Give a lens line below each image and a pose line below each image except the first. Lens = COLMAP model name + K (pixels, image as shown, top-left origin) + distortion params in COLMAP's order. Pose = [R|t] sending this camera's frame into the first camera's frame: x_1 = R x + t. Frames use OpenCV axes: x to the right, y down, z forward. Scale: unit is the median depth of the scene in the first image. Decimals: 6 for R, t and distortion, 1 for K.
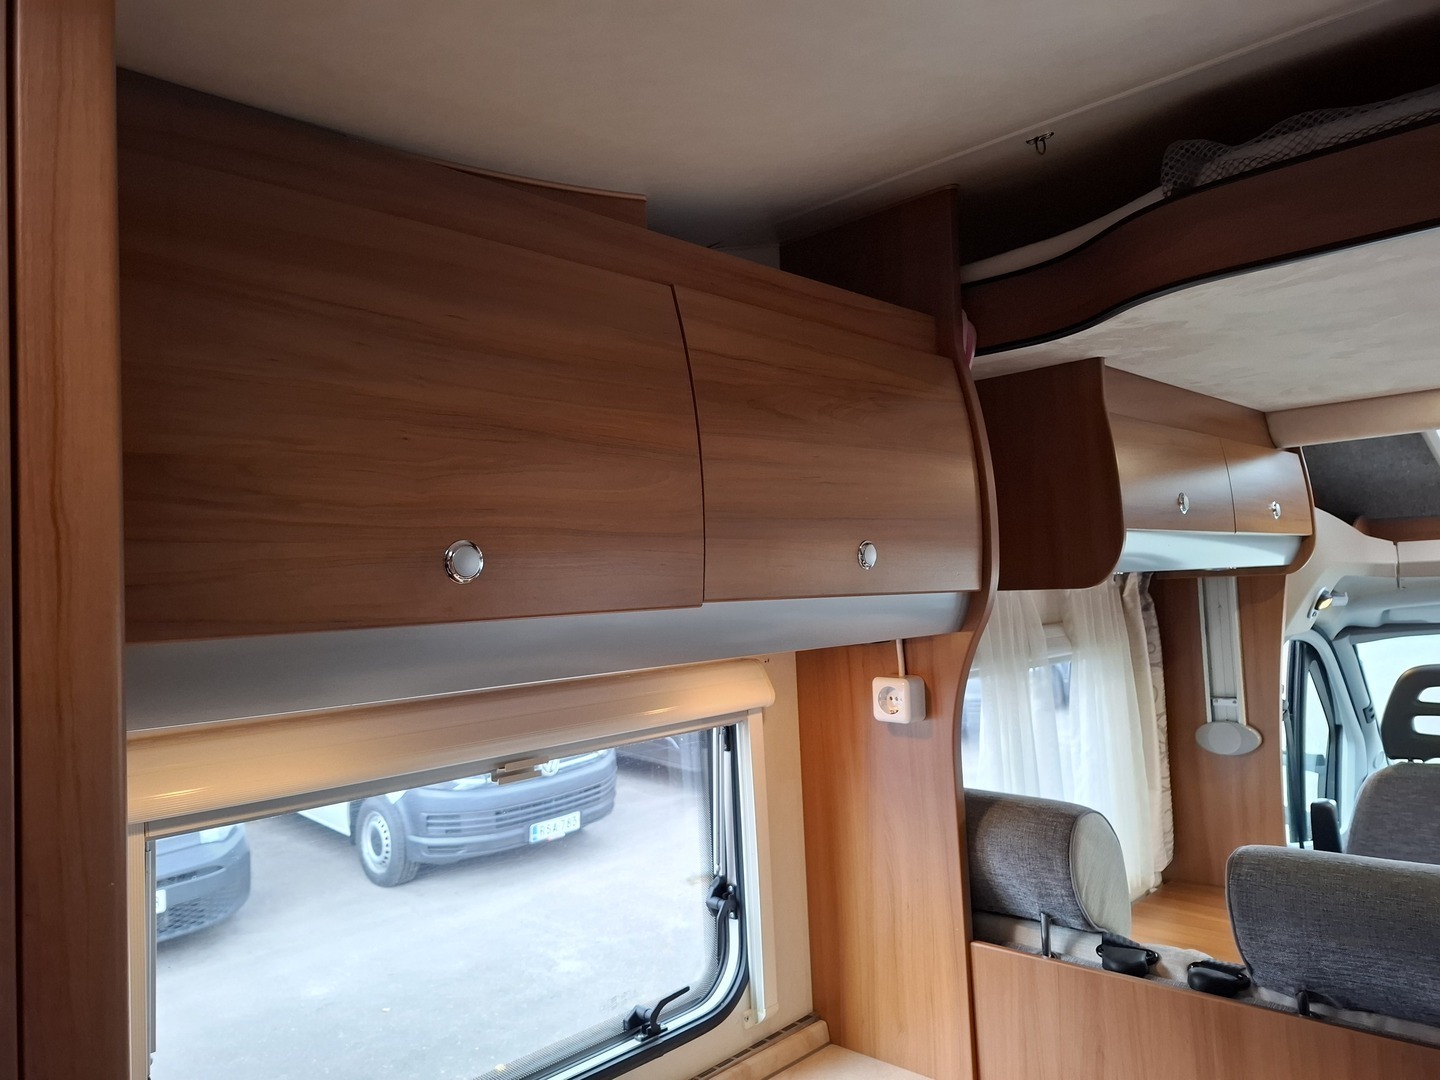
lens RADIAL K [[1002.6, 0, 721.1], [0, 1002.6, 531.0], [0, 0, 1]] dist [0.031050, -0.039320]
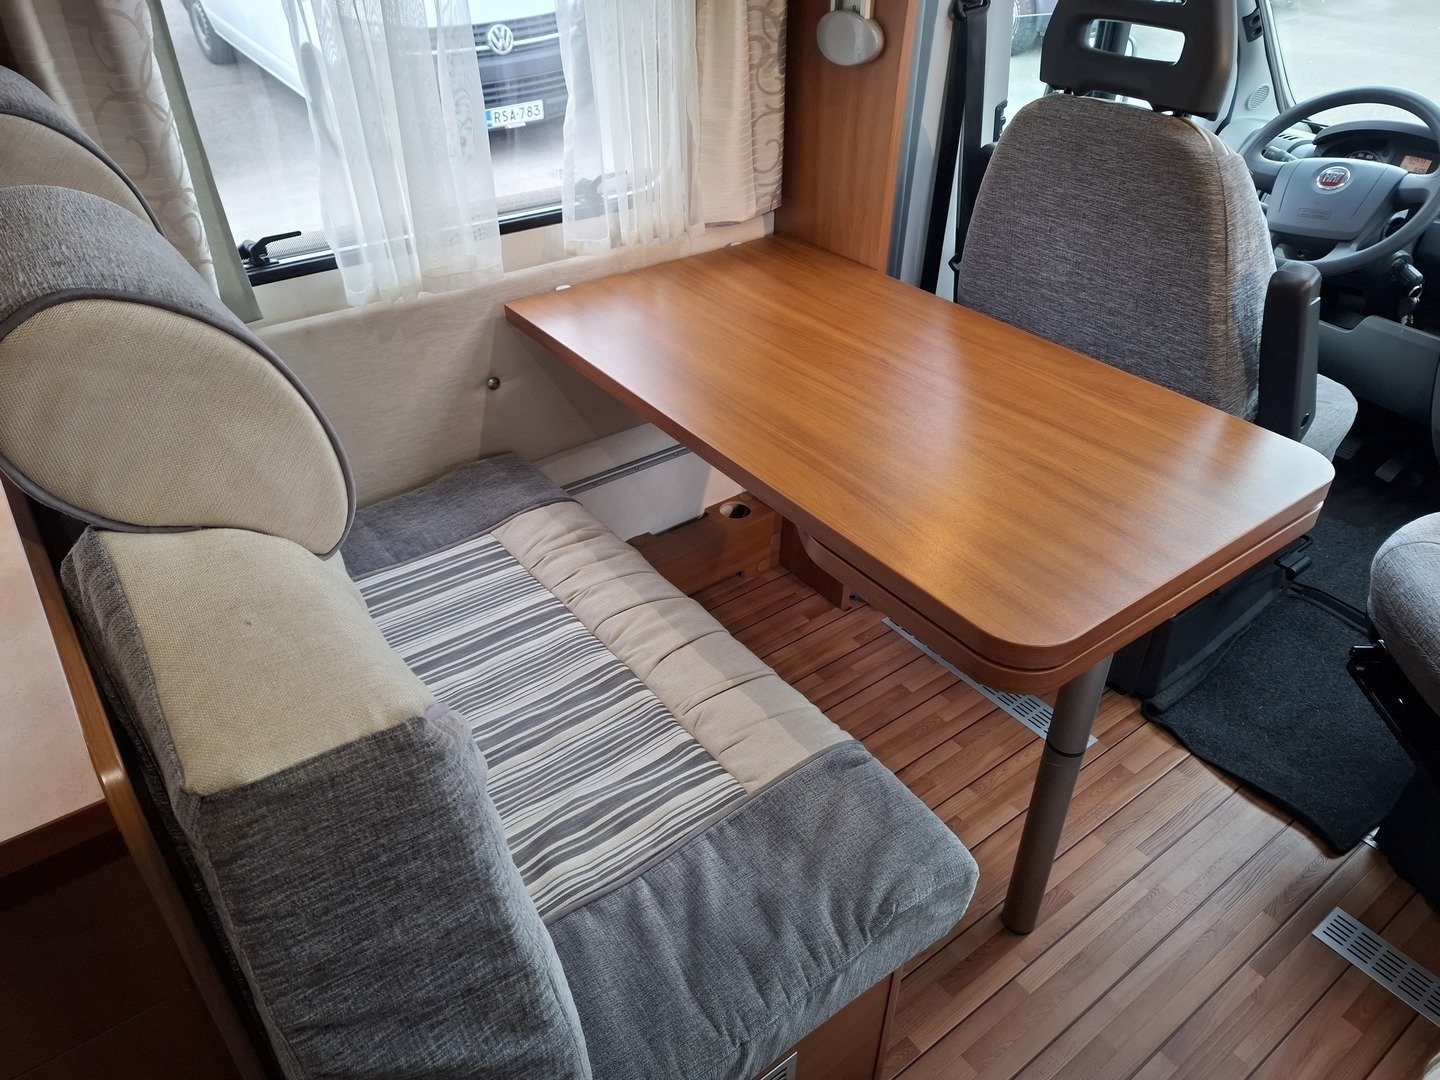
lens RADIAL K [[1002.6, 0, 721.1], [0, 1002.6, 531.0], [0, 0, 1]] dist [0.031050, -0.039320]
pose [[0.987031, 0.127069, -0.098100, 0.521360], [-0.039601, 0.784946, 0.618297, 0.047270], [0.155570, -0.606393, 0.779798, 0.244129]]
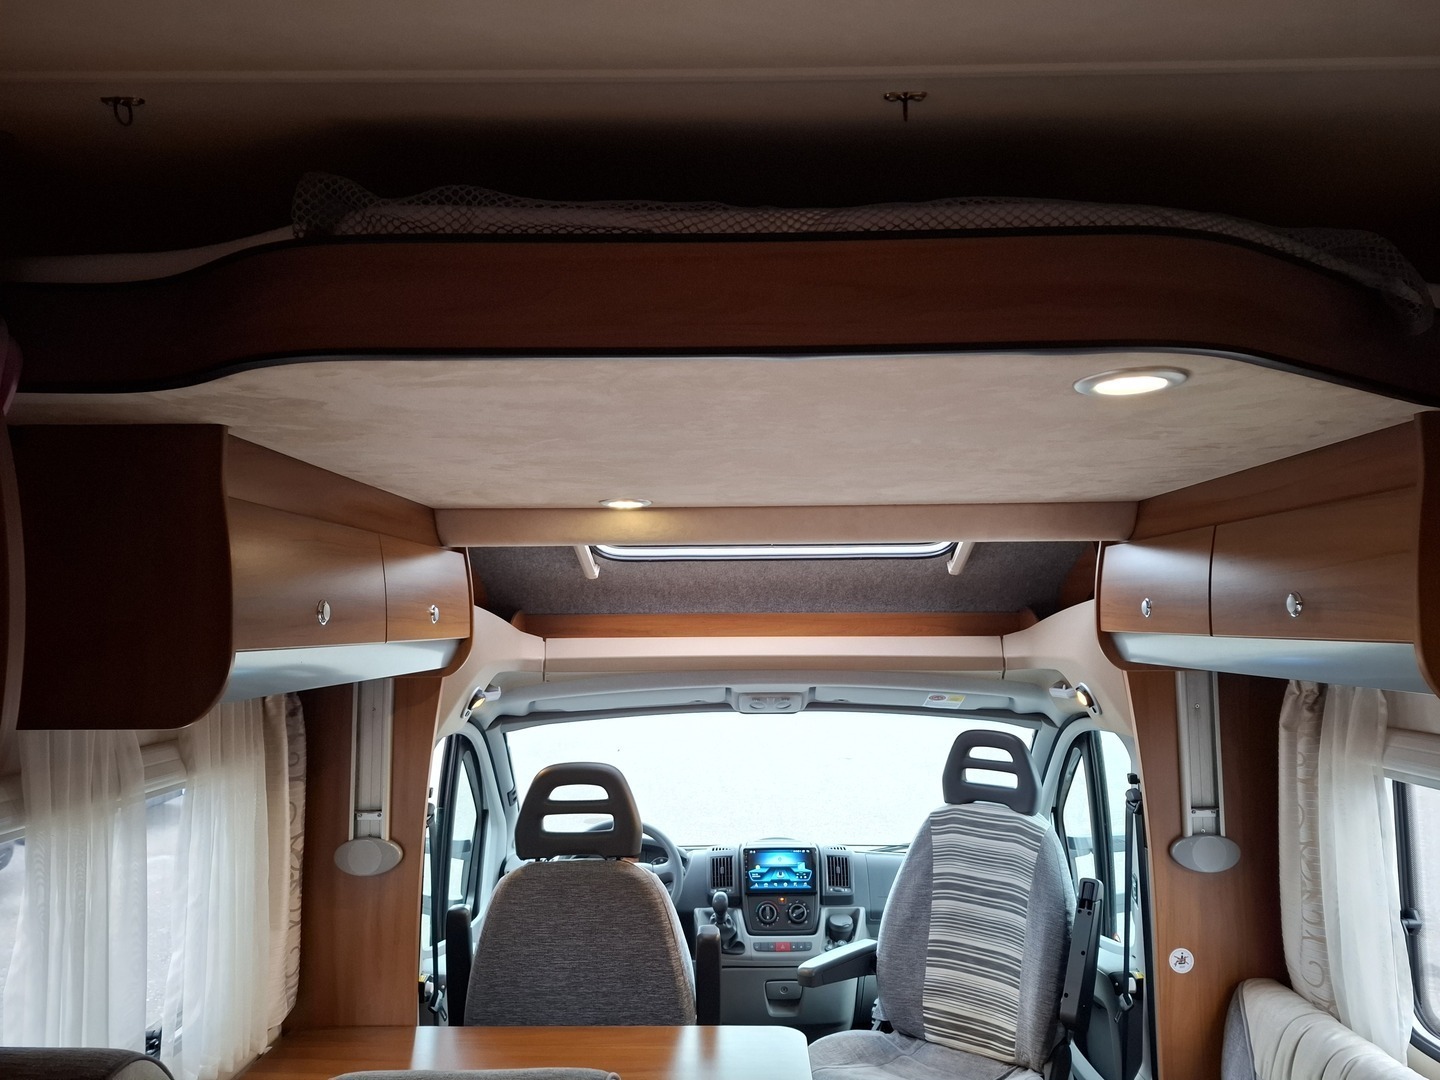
lens RADIAL K [[998.3, 0, 733.6], [0, 998.3, 544.0], [0, 0, 1]] dist [0.048390, -0.049579]
pose [[0.720123, 0.092167, 0.687698, 0.087262], [-0.063232, 0.995731, -0.067238, -0.035170], [-0.690960, 0.004935, 0.722877, 0.111060]]
